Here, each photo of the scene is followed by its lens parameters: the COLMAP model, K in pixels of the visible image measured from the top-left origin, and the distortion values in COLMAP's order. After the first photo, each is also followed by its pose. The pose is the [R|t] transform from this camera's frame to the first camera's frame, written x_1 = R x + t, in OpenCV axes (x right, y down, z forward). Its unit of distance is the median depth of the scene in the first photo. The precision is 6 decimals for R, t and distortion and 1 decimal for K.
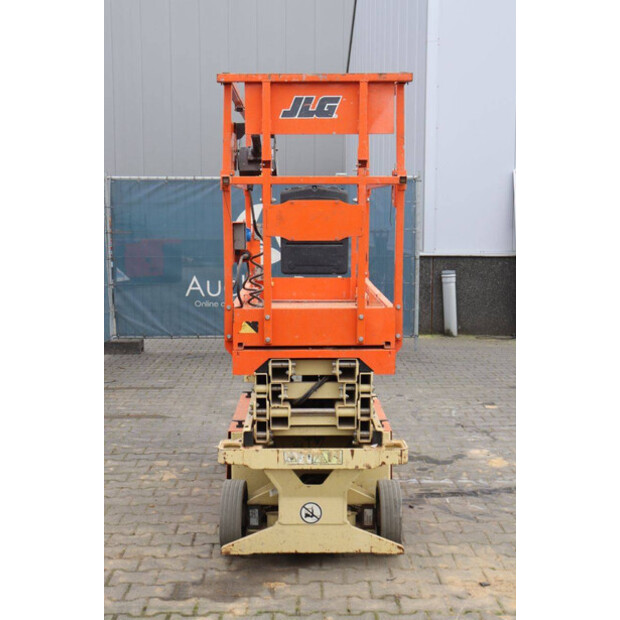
lens RADIAL K [[868.7, 0, 307.1], [0, 868.7, 308.0], [0, 0, 1]] dist [0.080438, 0.038189]
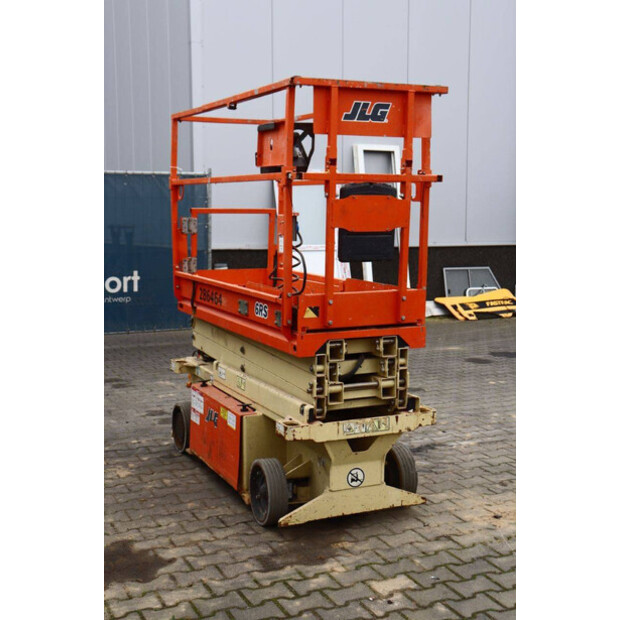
lens RADIAL K [[872.7, 0, 301.2], [0, 872.7, 308.1], [0, 0, 1]] dist [0.063302, 0.077326]
pose [[0.913159, -0.045444, 0.405063, -0.509597], [0.043762, 0.998952, 0.013417, 0.001824], [-0.405248, 0.005474, 0.914190, 0.010374]]
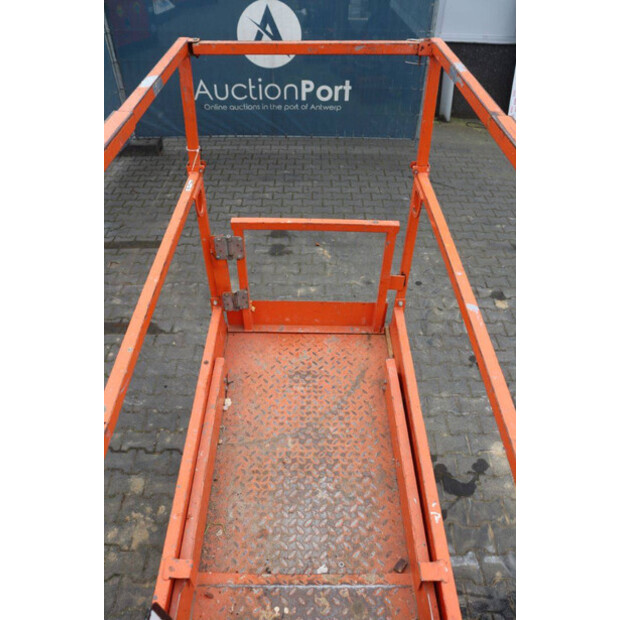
lens RADIAL K [[501.9, 0, 305.1], [0, 501.9, 305.4], [0, 0, 1]] dist [-0.167801, 0.141156]
pose [[0.999740, 0.017073, -0.015102, 0.006552], [-0.005641, 0.827265, 0.561784, -0.350587], [0.022085, -0.561552, 0.827146, 1.027199]]
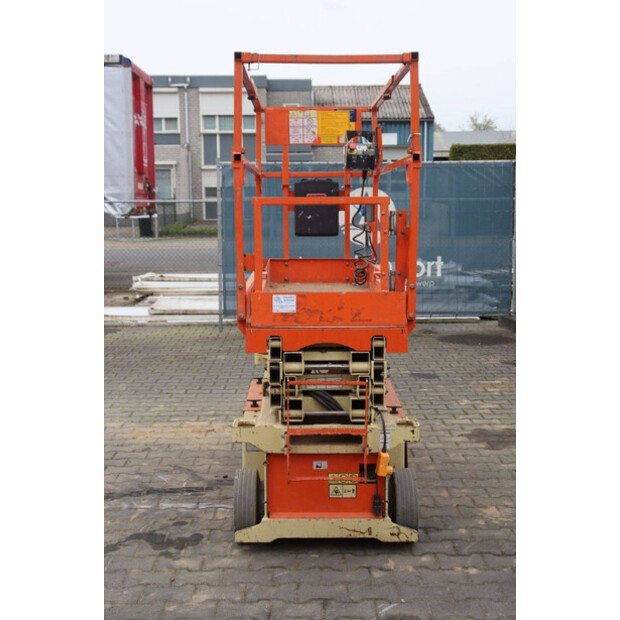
lens RADIAL K [[846.6, 0, 300.7], [0, 846.6, 310.6], [0, 0, 1]] dist [0.043550, 0.073310]
pose [[-0.999914, 0.004756, 0.012256, 0.018290], [0.007553, 0.970894, 0.239392, -0.261245], [-0.010760, 0.239464, -0.970846, 2.412565]]
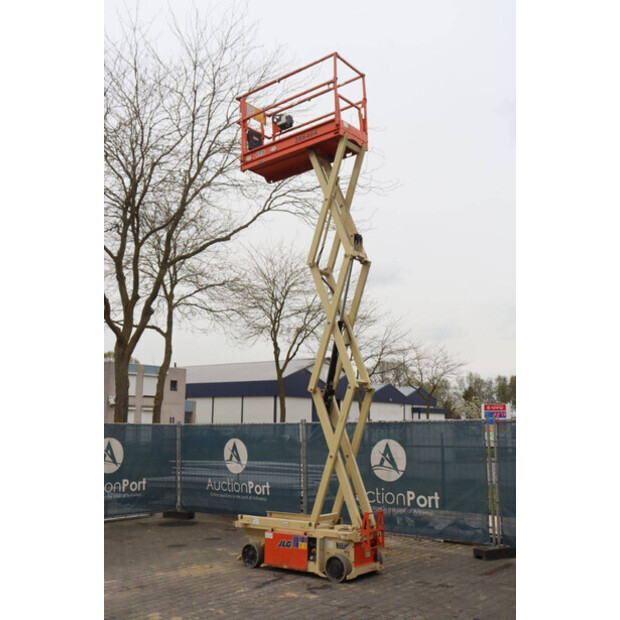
lens RADIAL K [[652.8, 0, 308.0], [0, 652.8, 307.7], [0, 0, 1]] dist [-0.023160, 0.000789]
pose [[-0.629488, -0.148438, -0.762700, 1.878750], [-0.086857, 0.988873, -0.120770, -0.351475], [0.772140, -0.009777, -0.635377, 2.728359]]
